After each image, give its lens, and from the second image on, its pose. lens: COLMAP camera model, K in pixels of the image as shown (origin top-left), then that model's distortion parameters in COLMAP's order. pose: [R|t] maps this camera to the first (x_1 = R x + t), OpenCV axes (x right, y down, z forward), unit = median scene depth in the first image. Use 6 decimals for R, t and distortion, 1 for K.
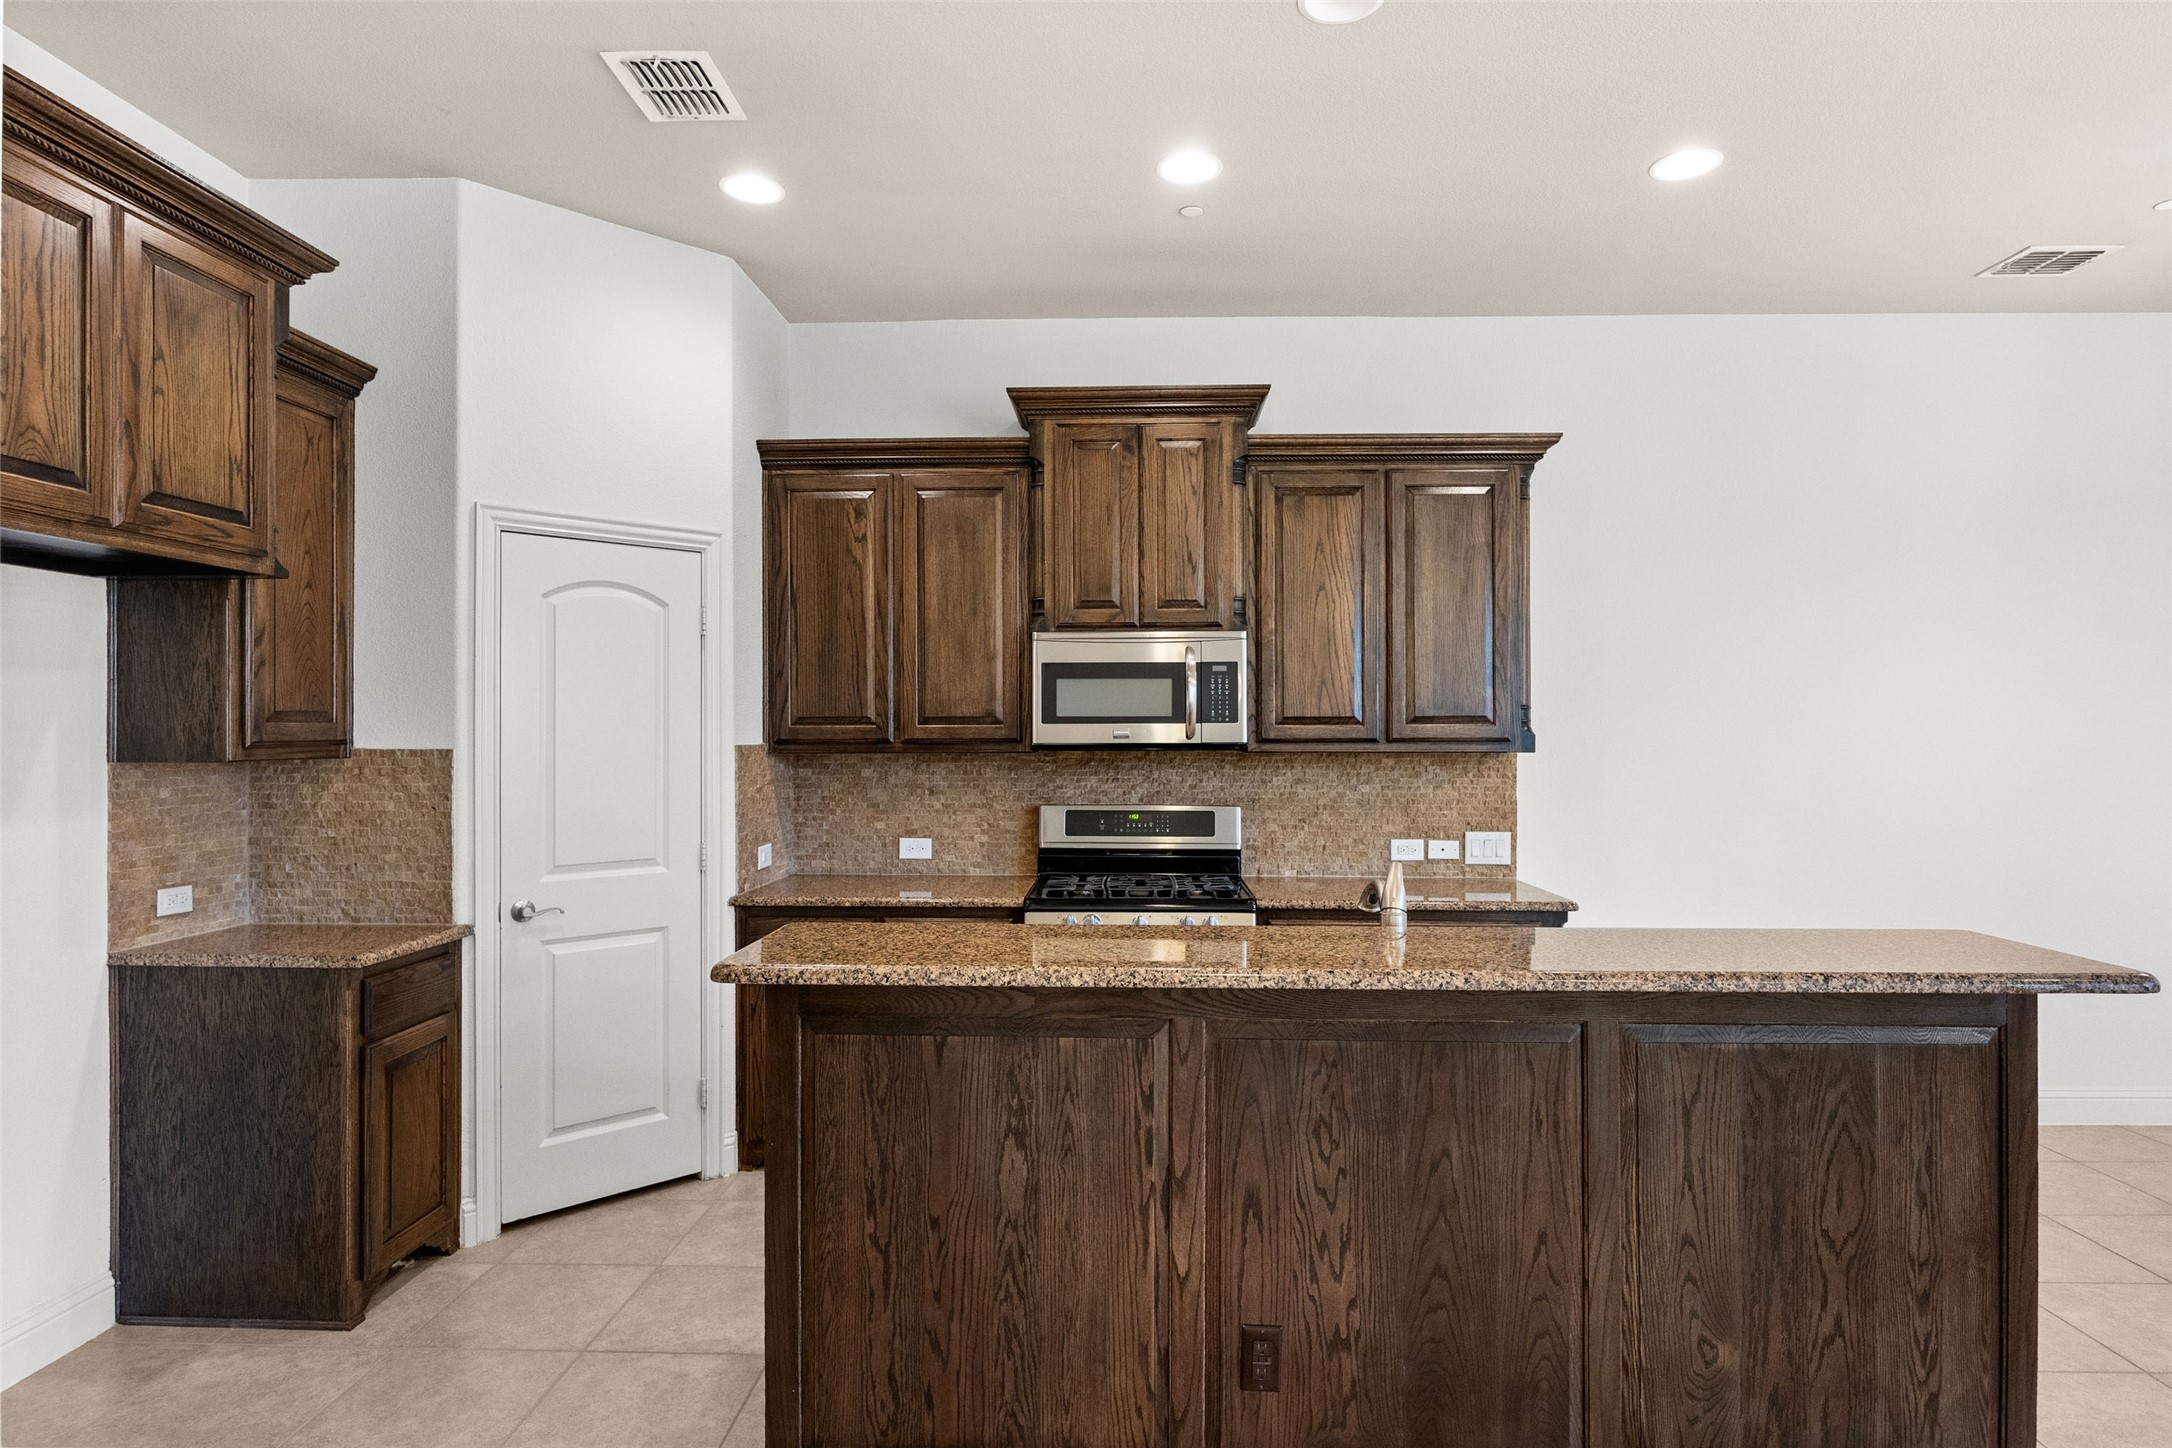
lens RADIAL K [[1182.3, 0, 1089.9], [0, 1182.3, 733.5], [0, 0, 1]] dist [-0.005446, -0.001652]
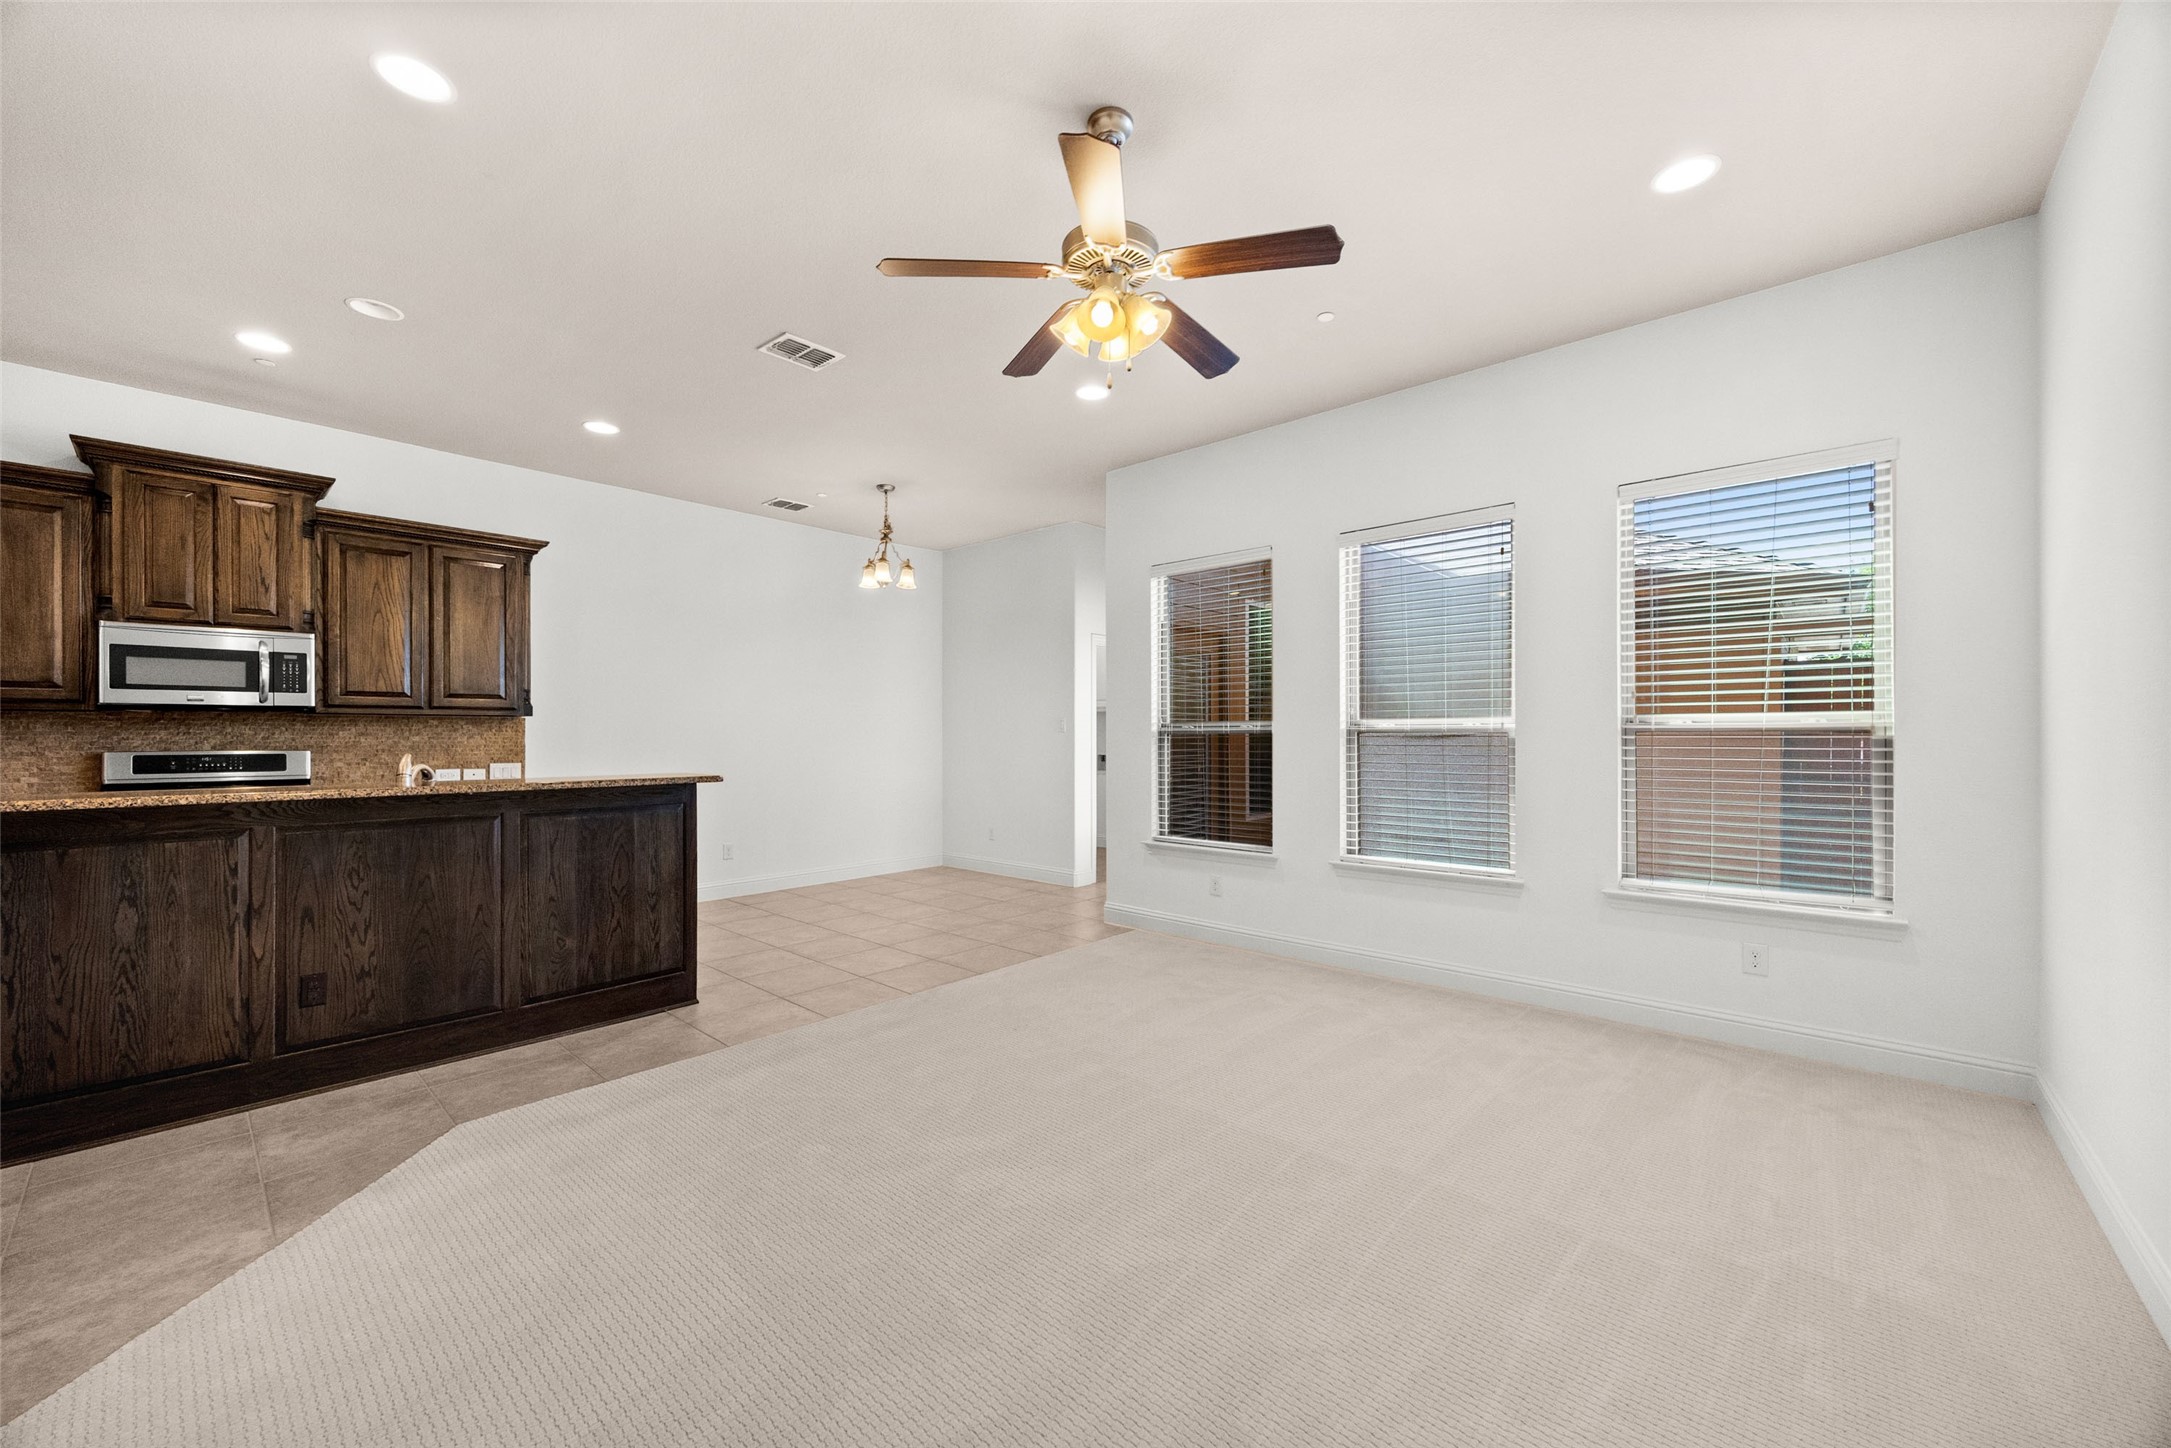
lens RADIAL K [[831.9, 0, 1096.4], [0, 831.9, 732.4], [0, 0, 1]] dist [0.000035, -0.000676]
pose [[0.642563, 0.000745, 0.766232, -0.044072], [0.000774, 0.999998, -0.001621, 0.045044], [-0.766232, 0.001635, 0.642562, -0.488256]]
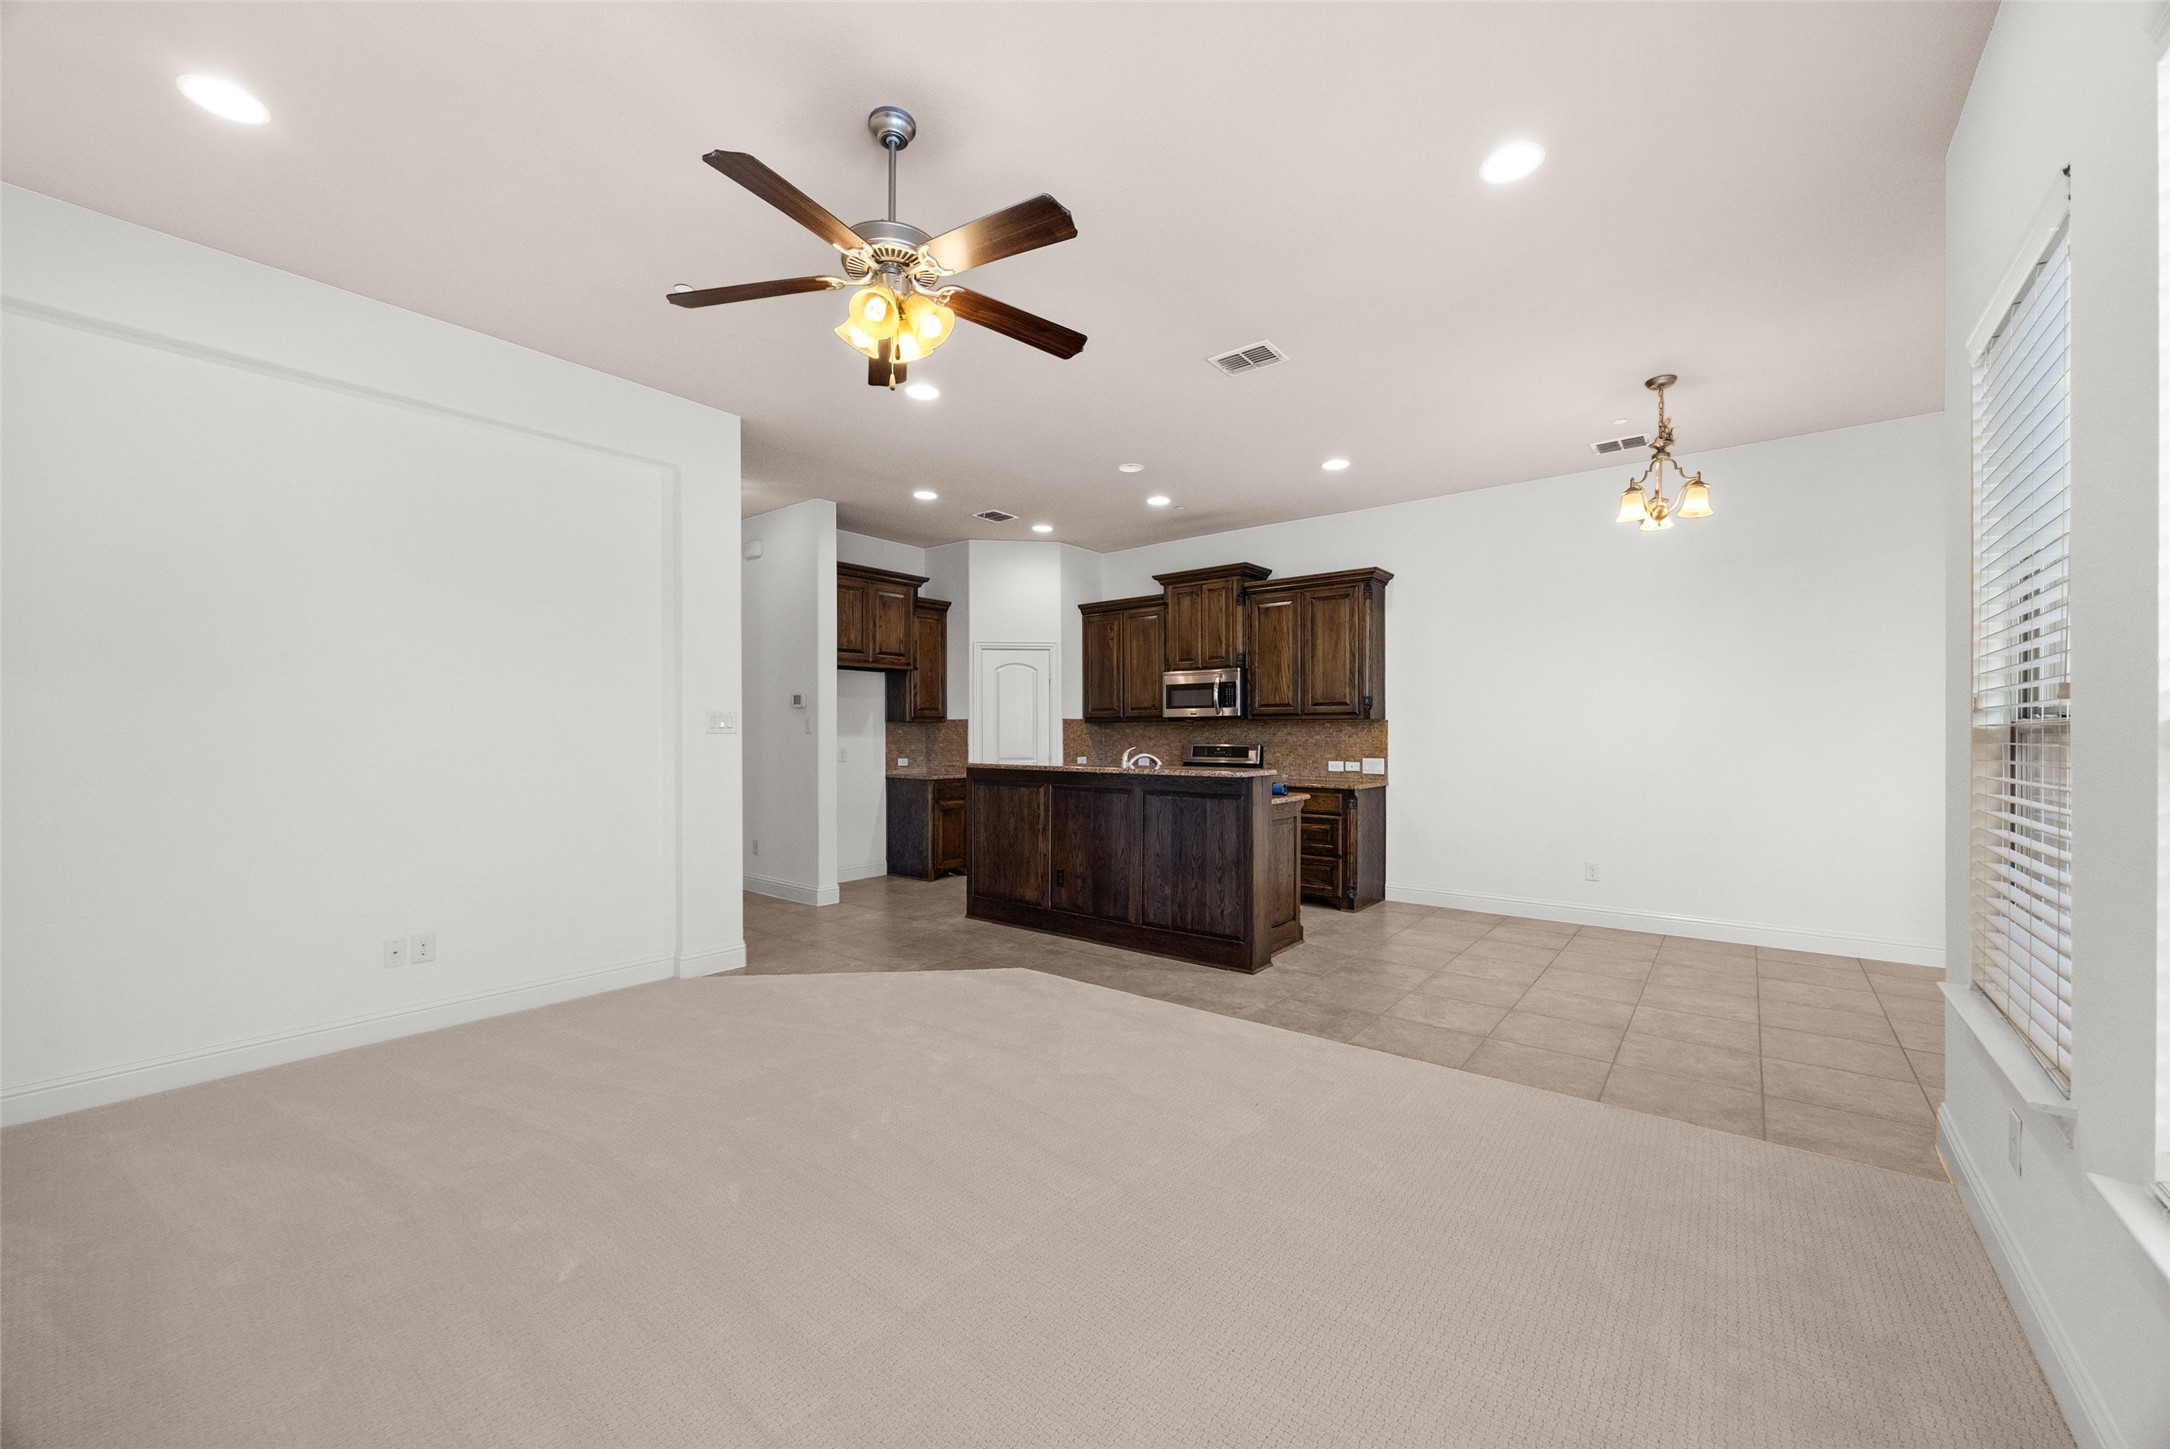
lens RADIAL K [[831.5, 0, 1079.8], [0, 831.5, 737.1], [0, 0, 1]] dist [0.000035, -0.000676]
pose [[0.795187, 0.001731, -0.606362, 0.888081], [0.001190, 0.999990, 0.004415, 0.043165], [0.606363, -0.004233, 0.795177, -0.508001]]
